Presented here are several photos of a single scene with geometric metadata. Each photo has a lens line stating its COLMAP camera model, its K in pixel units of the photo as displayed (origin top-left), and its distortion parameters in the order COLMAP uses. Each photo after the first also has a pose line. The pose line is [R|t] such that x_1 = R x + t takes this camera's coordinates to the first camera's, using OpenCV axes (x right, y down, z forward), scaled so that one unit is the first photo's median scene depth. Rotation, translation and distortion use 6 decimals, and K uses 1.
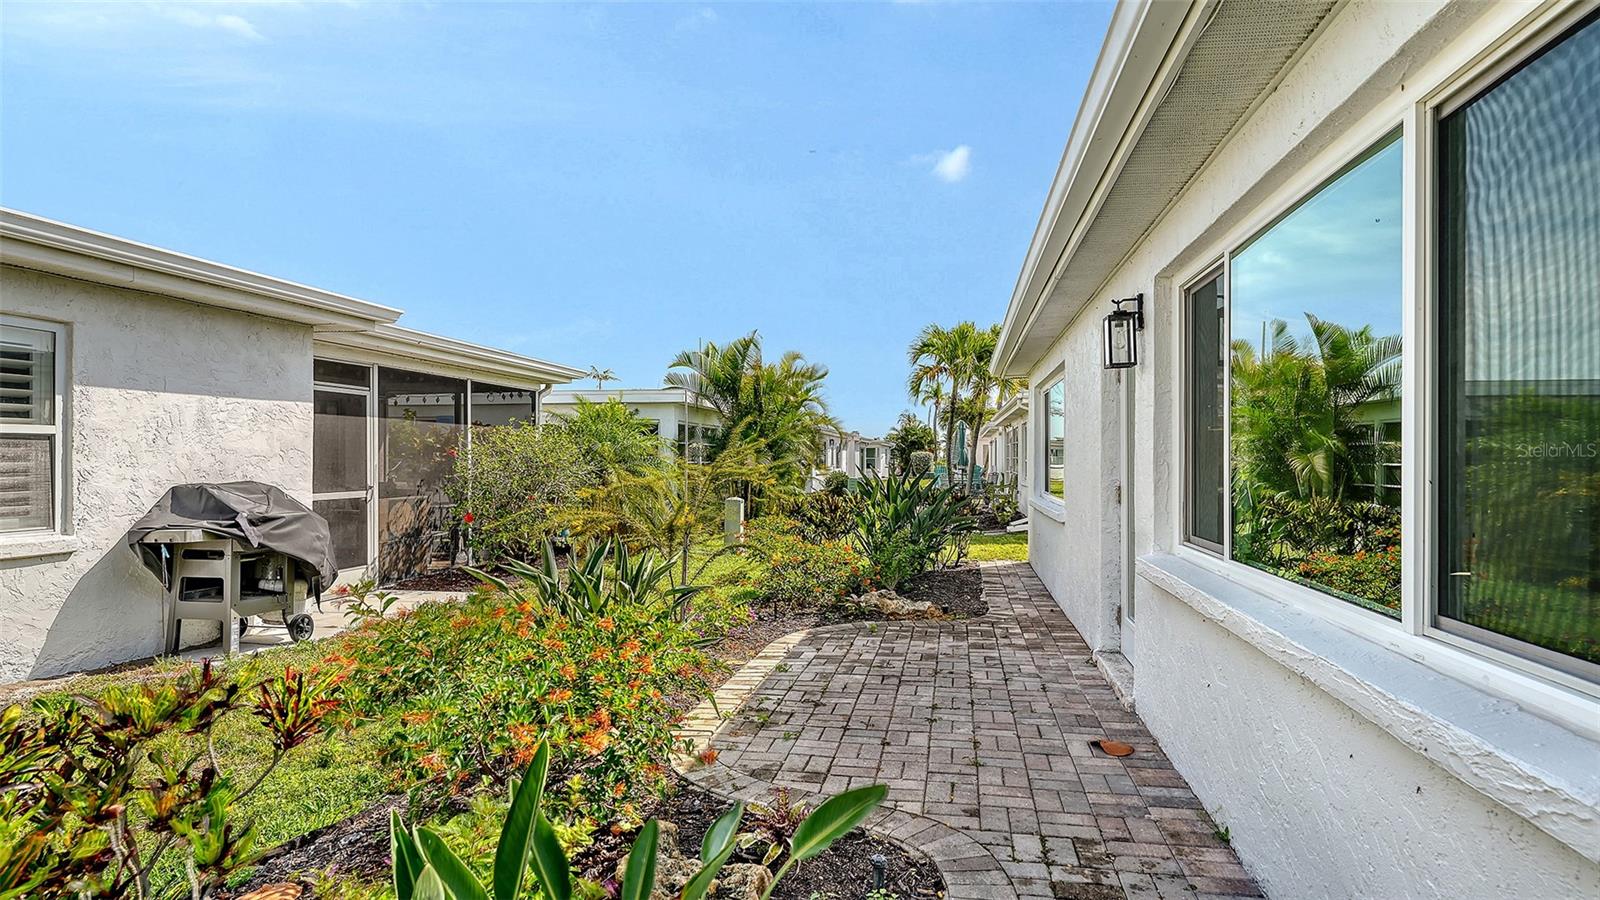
lens RADIAL K [[819.4, 0, 810.7], [0, 819.4, 447.5], [0, 0, 1]] dist [0.001471, -0.000042]
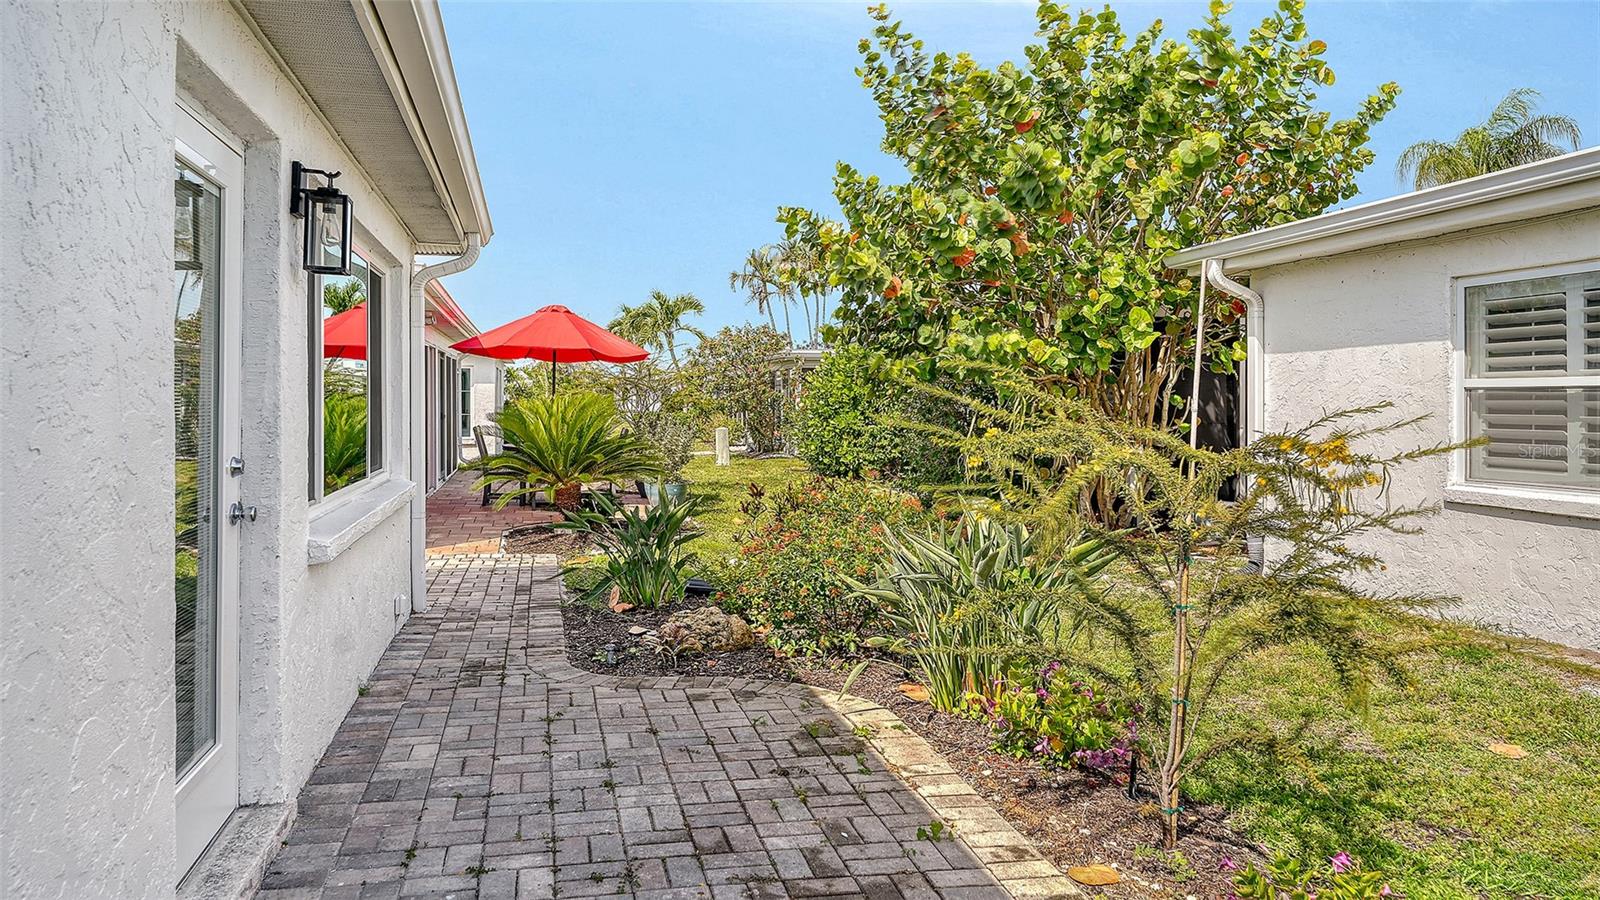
lens RADIAL K [[1032.4, 0, 806.8], [0, 1032.4, 447.7], [0, 0, 1]] dist [-0.009770, -0.001634]
pose [[-0.908936, 0.011590, -0.416774, 0.359823], [-0.000385, 0.999590, 0.028637, 0.021685], [0.416935, 0.026190, -0.908559, 1.866123]]
